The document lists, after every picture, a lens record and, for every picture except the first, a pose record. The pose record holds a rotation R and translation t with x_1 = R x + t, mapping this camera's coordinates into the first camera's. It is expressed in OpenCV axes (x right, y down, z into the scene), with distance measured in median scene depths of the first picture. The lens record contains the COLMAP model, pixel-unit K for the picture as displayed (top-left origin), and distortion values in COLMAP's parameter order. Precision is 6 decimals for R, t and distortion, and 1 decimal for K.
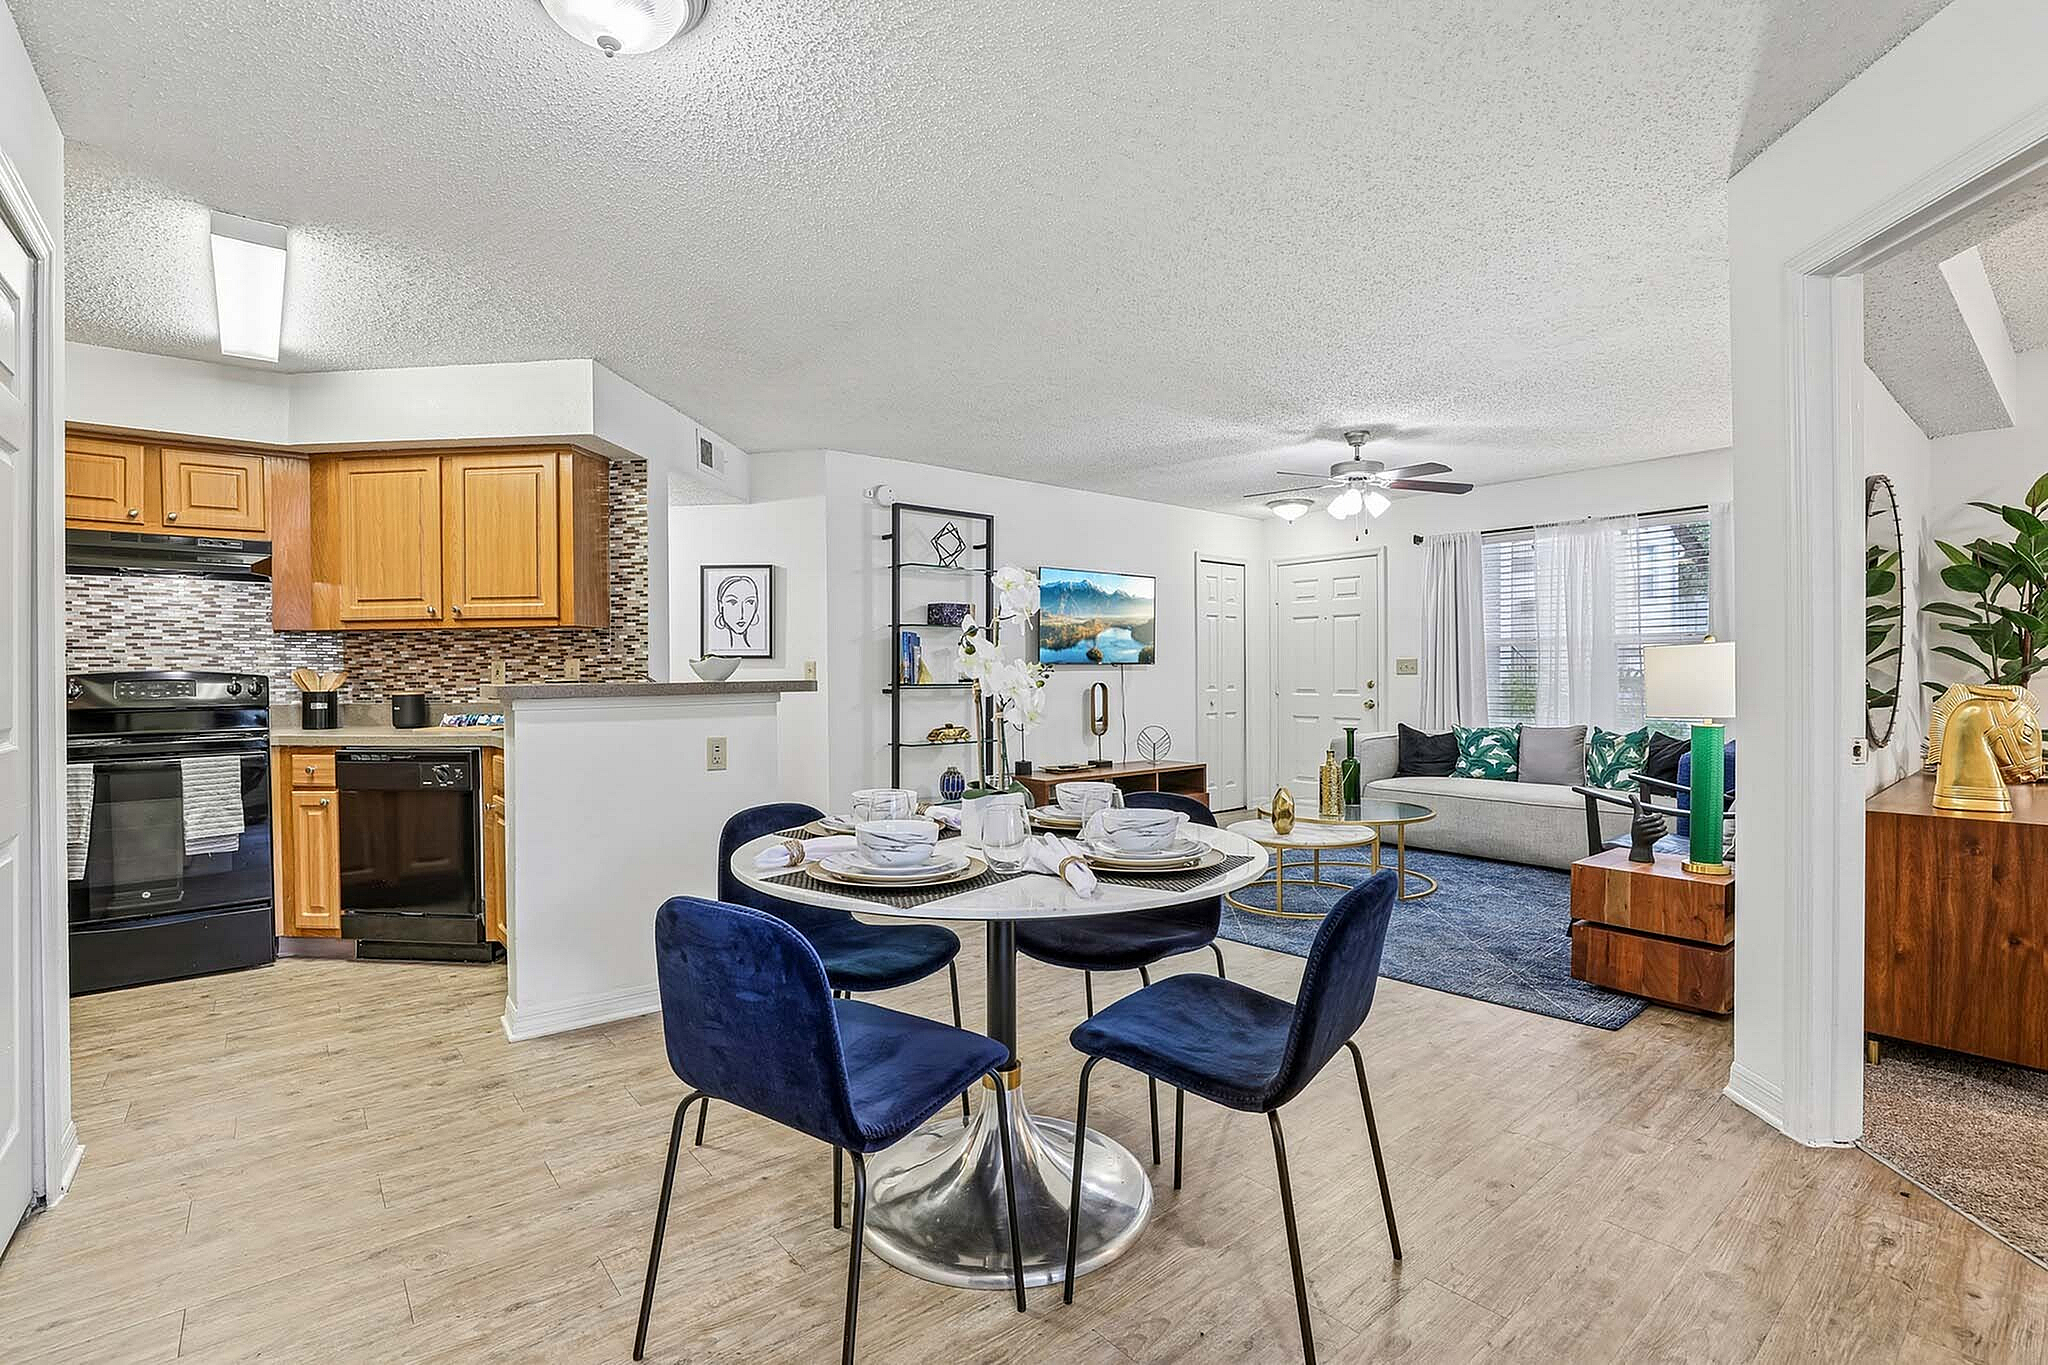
lens RADIAL K [[931.9, 0, 1024.4], [0, 931.9, 677.5], [0, 0, 1]] dist [-0.046745, 0.014464]
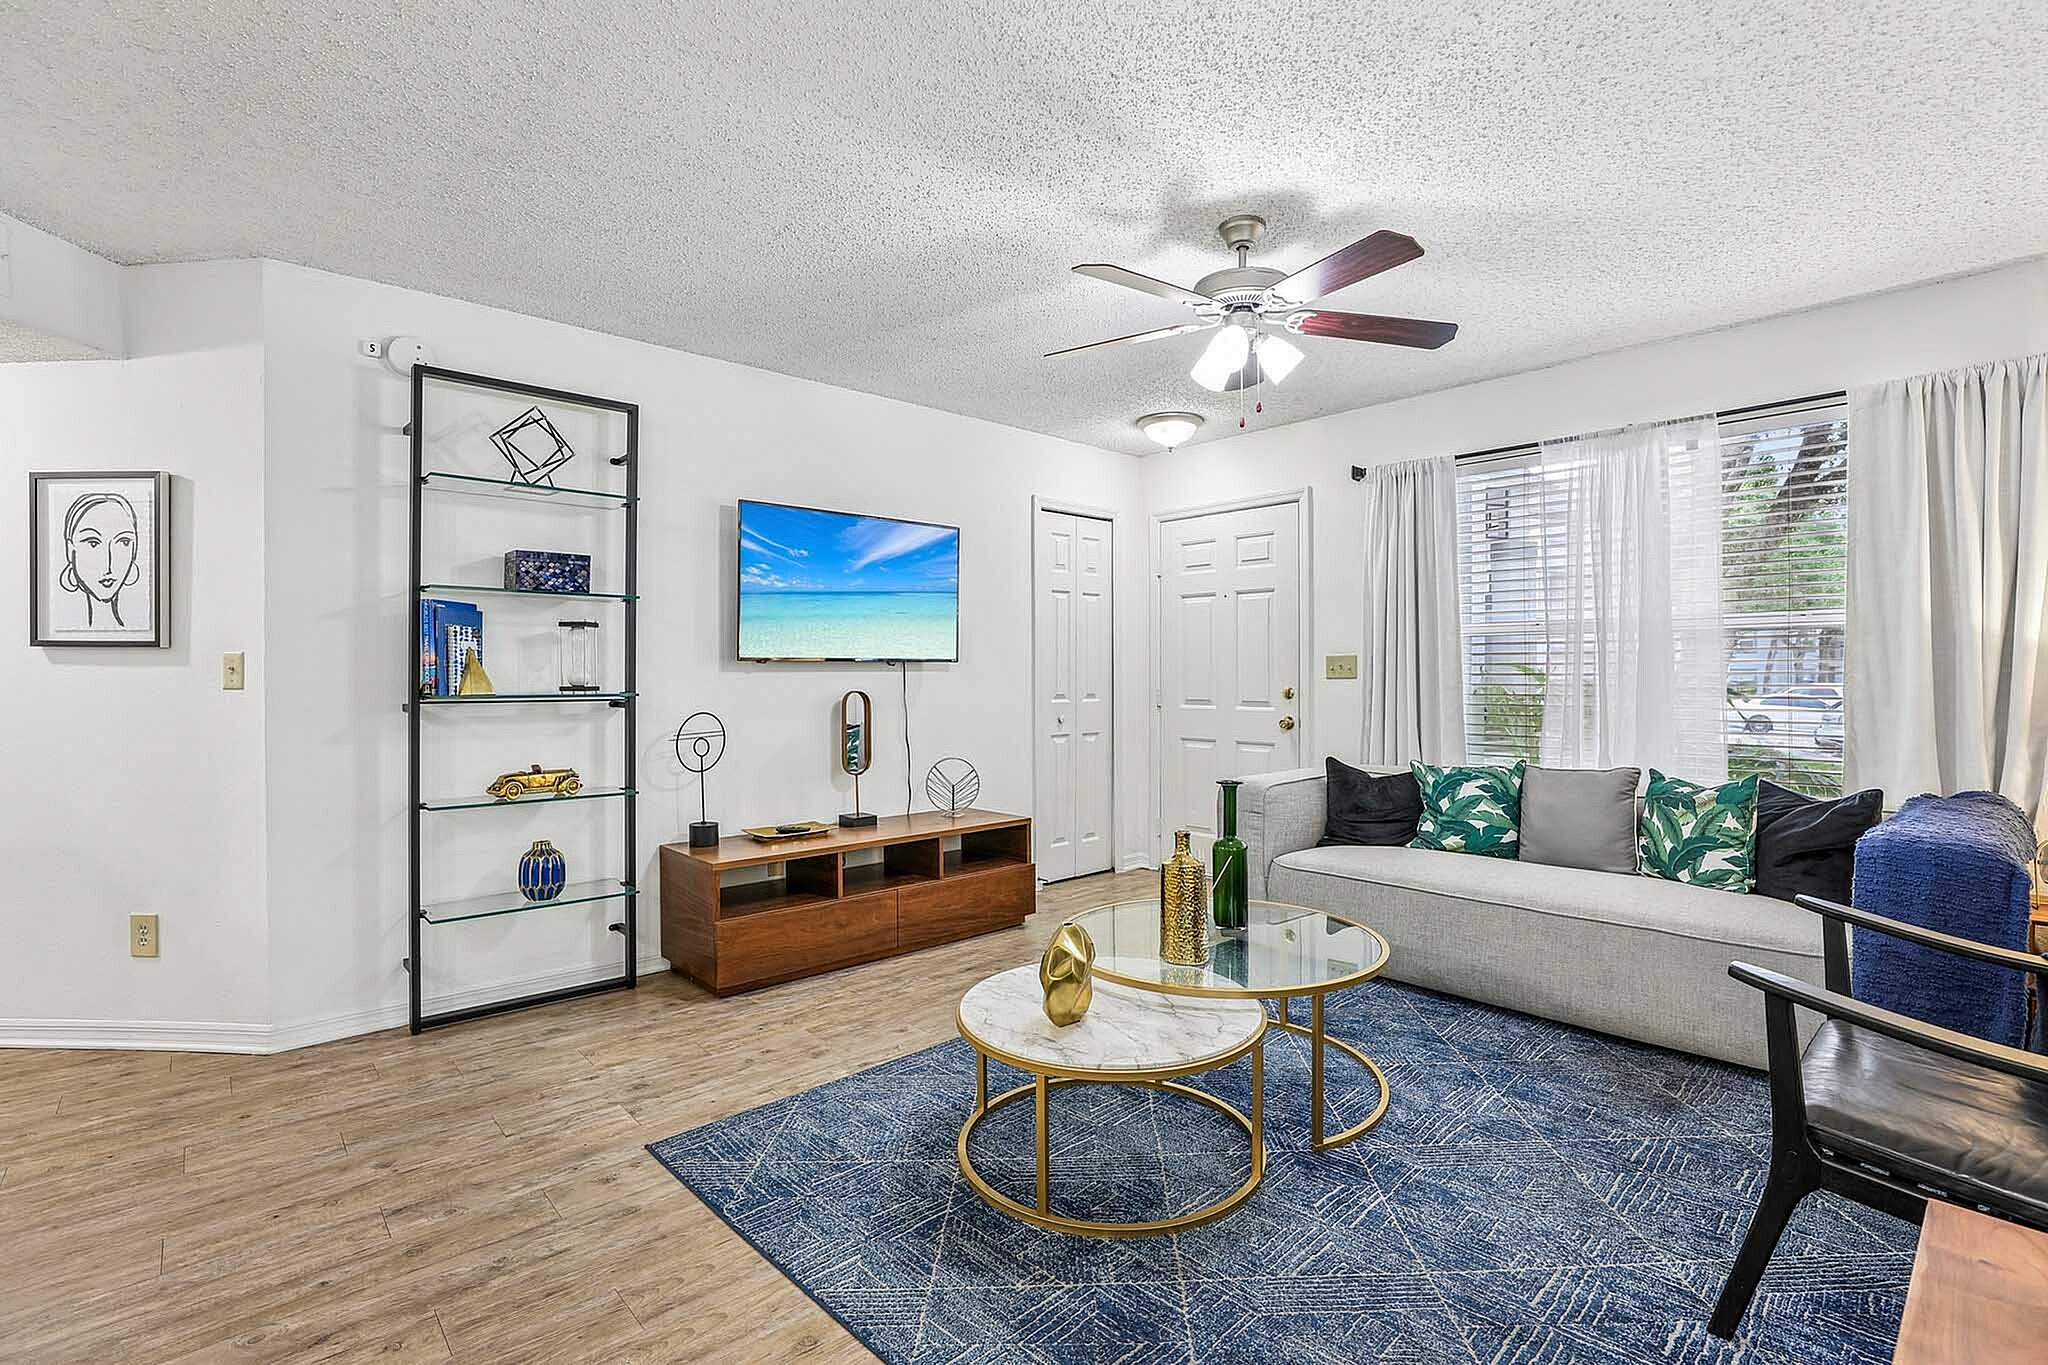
lens RADIAL K [[931.9, 0, 1024.4], [0, 931.9, 677.5], [0, 0, 1]] dist [-0.046745, 0.014464]
pose [[0.998573, 0.002747, 0.053340, 0.231539], [-0.002676, 0.999995, -0.001390, -0.004231], [-0.053343, 0.001245, 0.998575, 0.534336]]
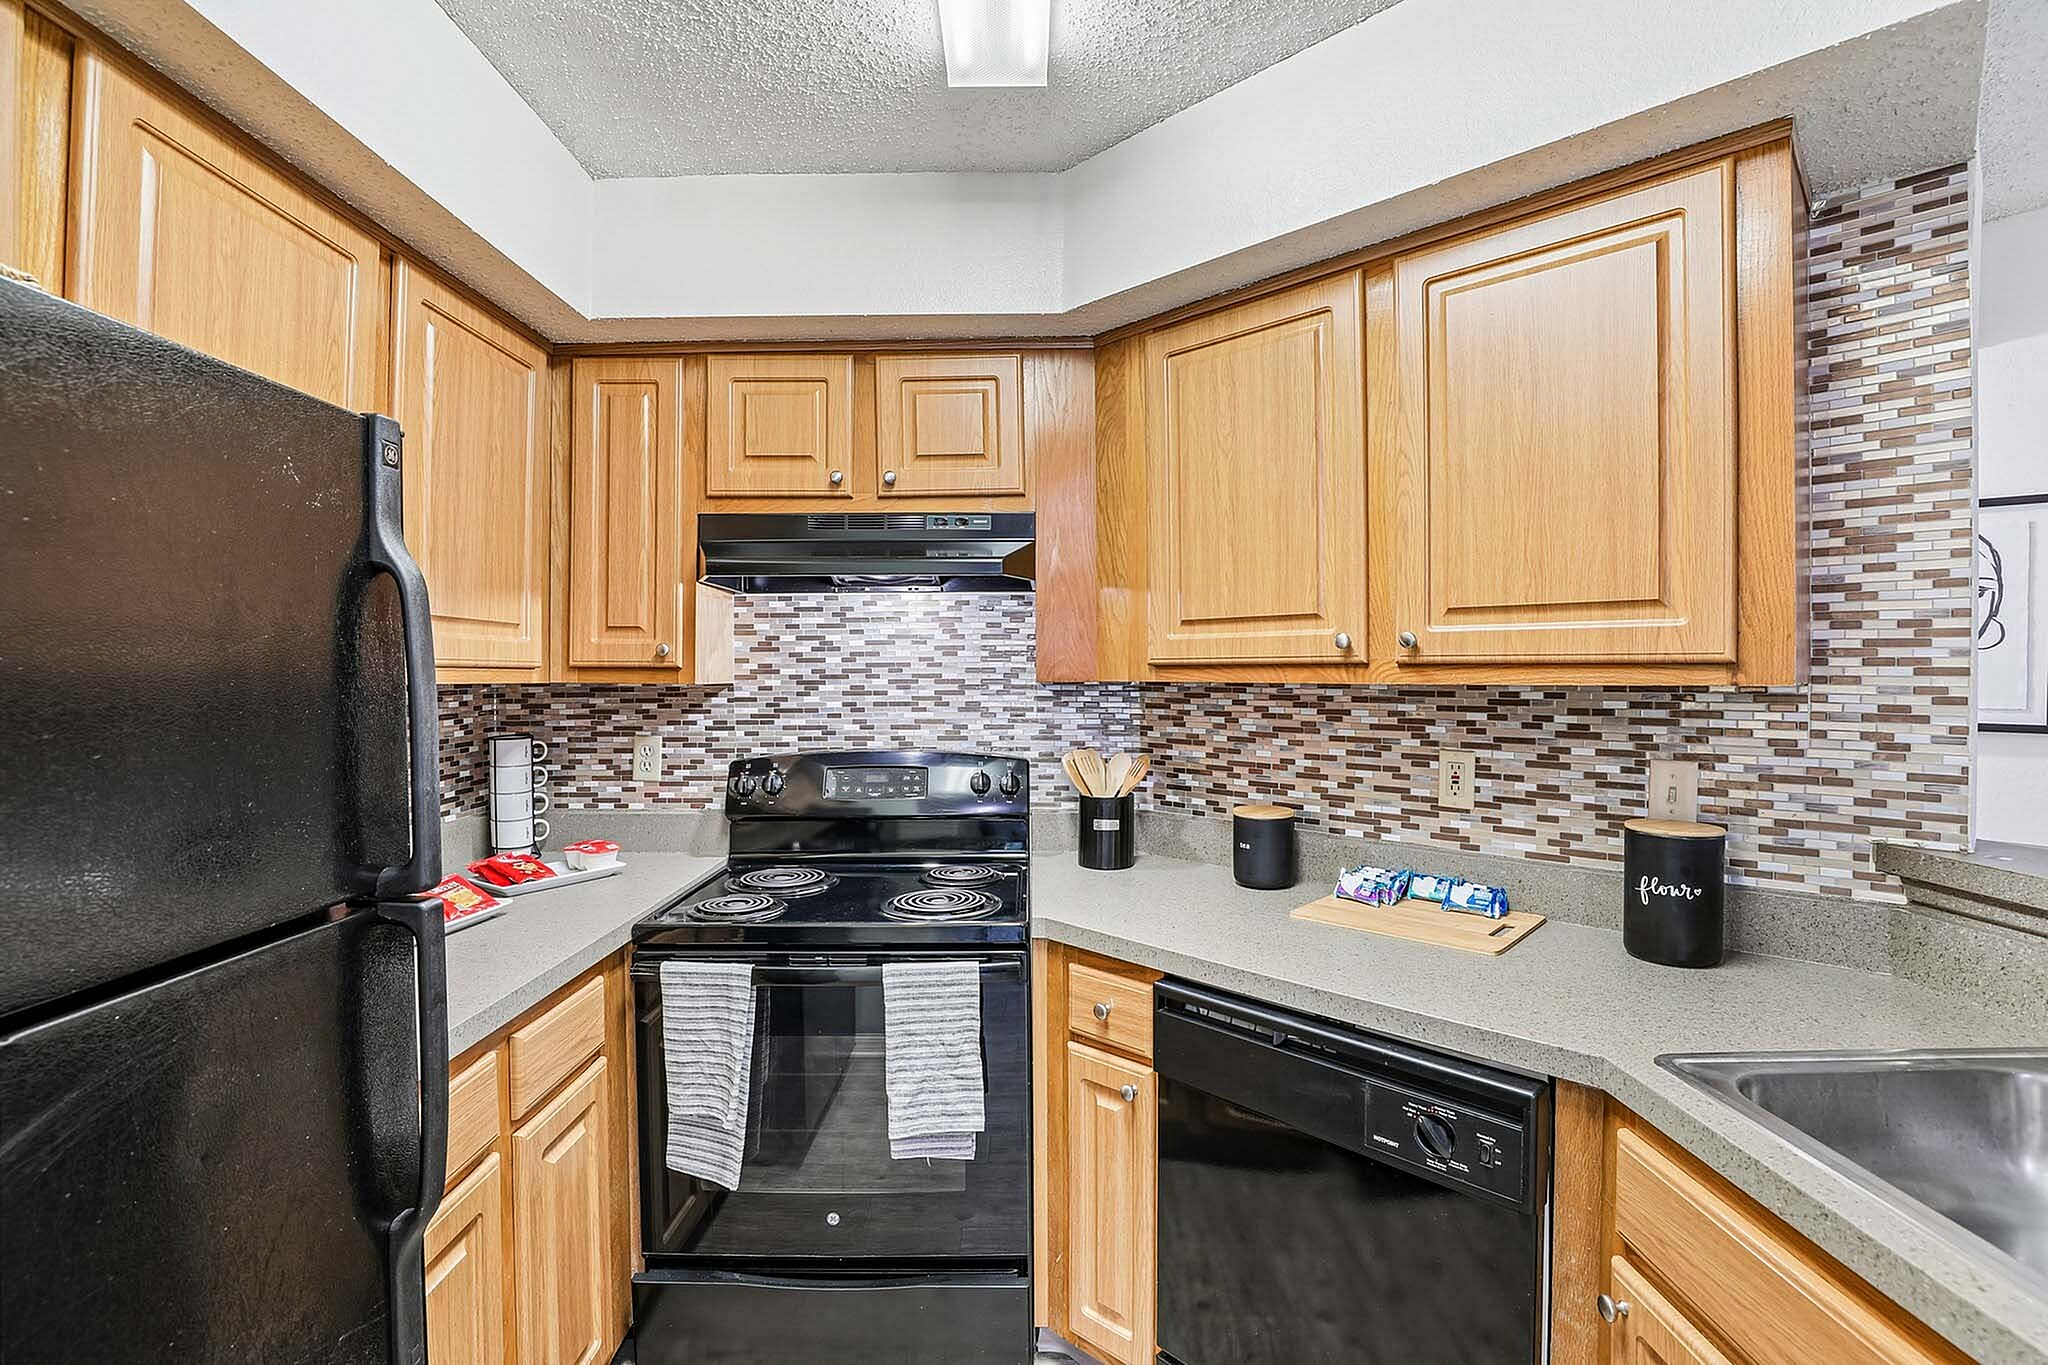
lens RADIAL K [[931.9, 0, 1024.4], [0, 931.9, 677.5], [0, 0, 1]] dist [-0.046745, 0.014464]
pose [[0.765420, 0.011644, -0.643426, -0.424945], [-0.007545, 0.999930, 0.009121, -0.052250], [0.643487, -0.002127, 0.765454, 0.509745]]
